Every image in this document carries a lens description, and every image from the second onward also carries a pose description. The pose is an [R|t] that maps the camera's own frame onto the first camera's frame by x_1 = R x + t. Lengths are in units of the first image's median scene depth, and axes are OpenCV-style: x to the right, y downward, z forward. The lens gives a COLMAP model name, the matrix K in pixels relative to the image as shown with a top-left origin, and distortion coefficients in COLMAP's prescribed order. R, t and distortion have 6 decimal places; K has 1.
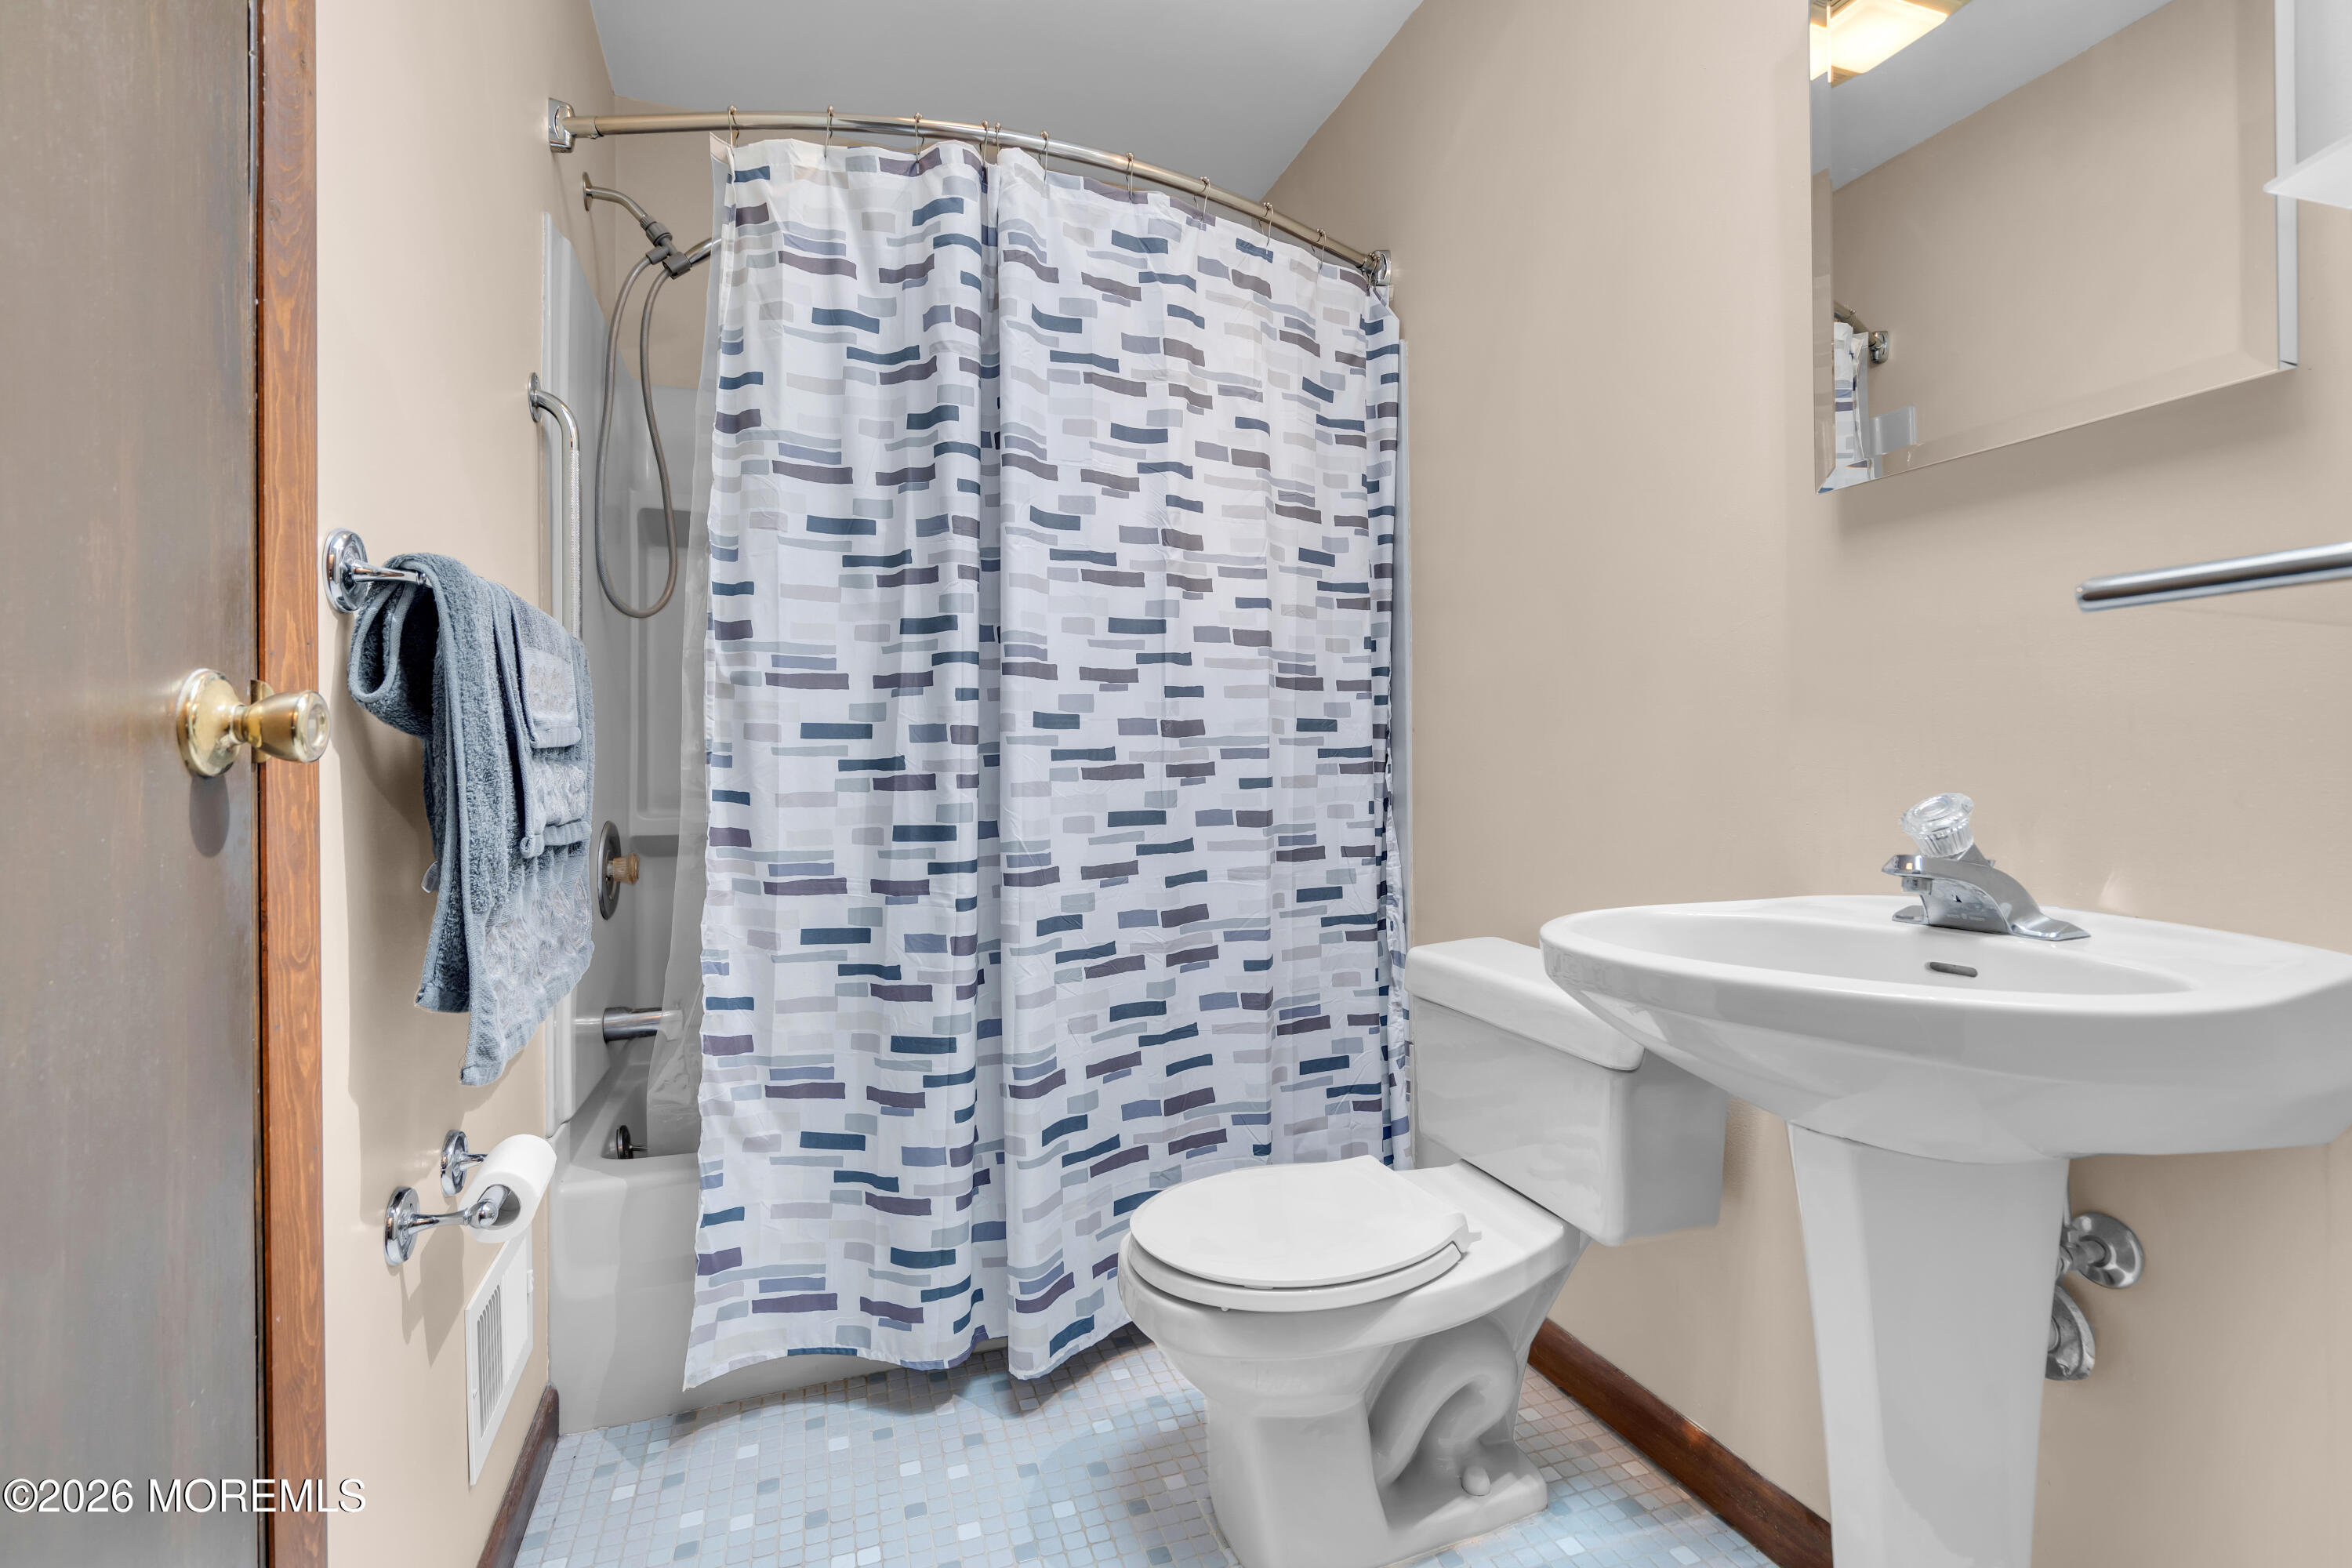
lens RADIAL K [[1070.3, 0, 1184.0], [0, 1070.3, 767.6], [0, 0, 1]] dist [-0.004604, 0.000831]
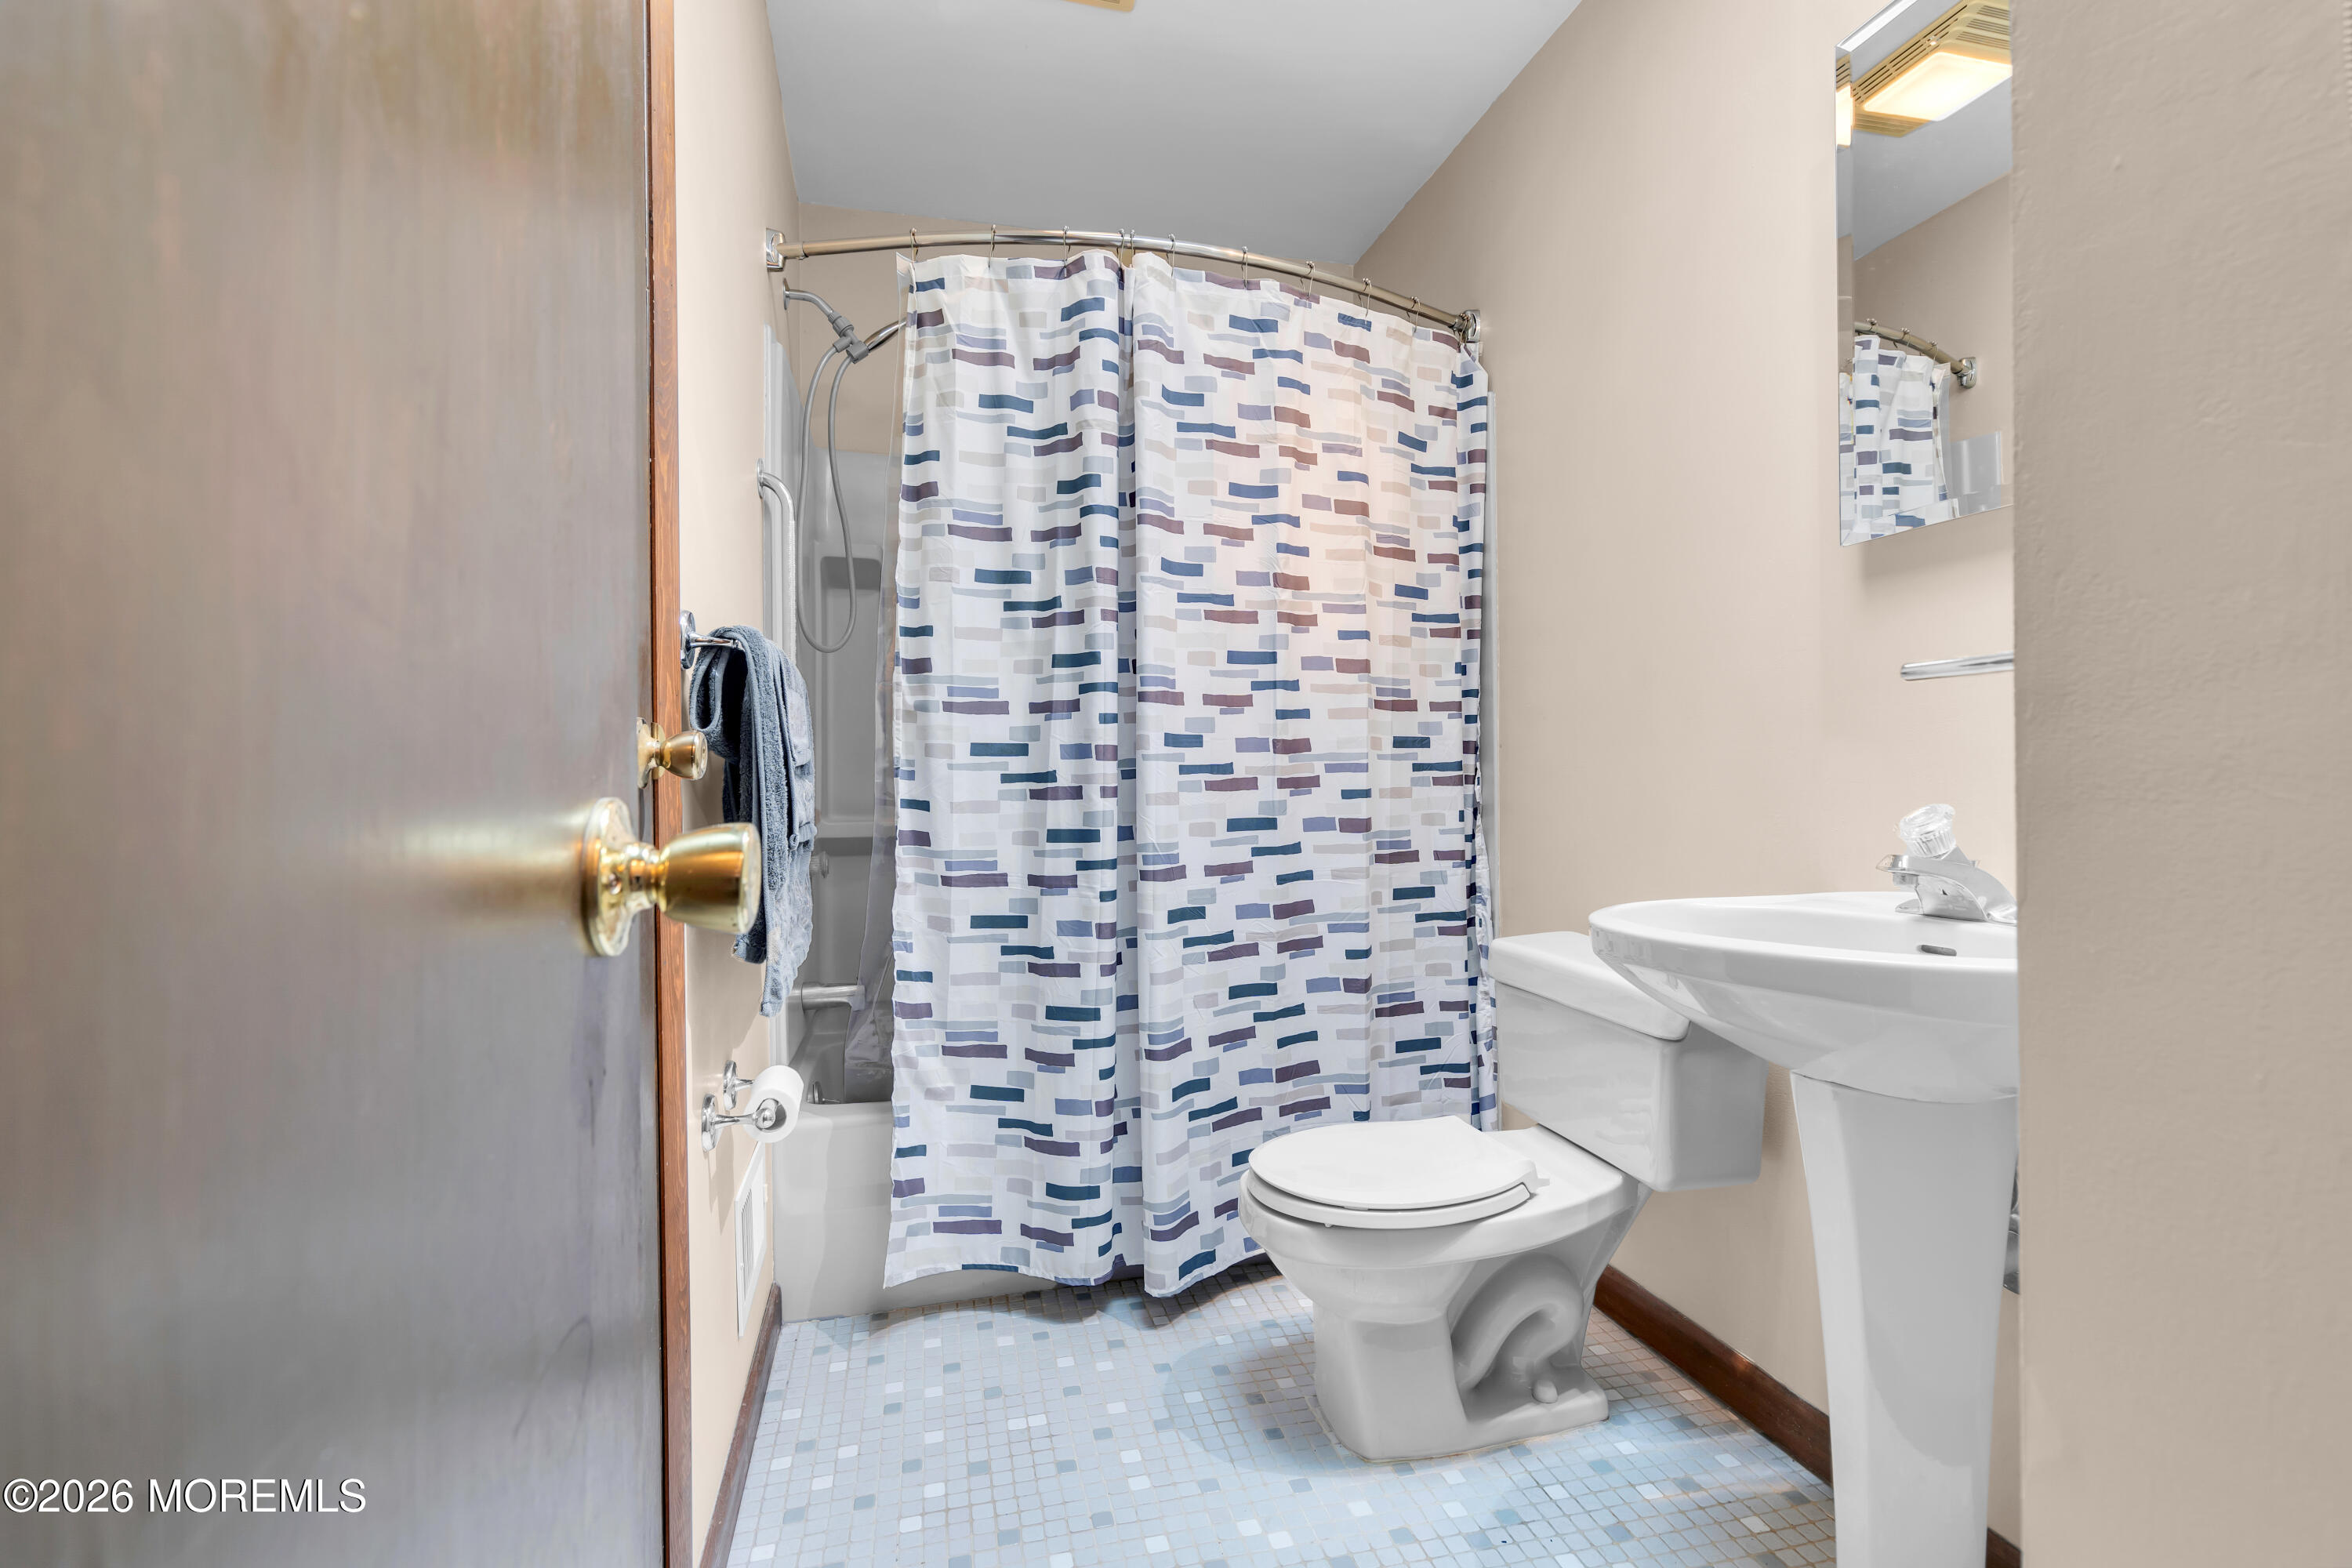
lens RADIAL K [[1070.3, 0, 1184.0], [0, 1070.3, 767.6], [0, 0, 1]] dist [-0.004604, 0.000831]
pose [[0.995227, -0.000500, -0.097585, -0.004184], [-0.000412, 0.999956, -0.009333, -0.003117], [0.097586, 0.009329, 0.995183, -0.164902]]
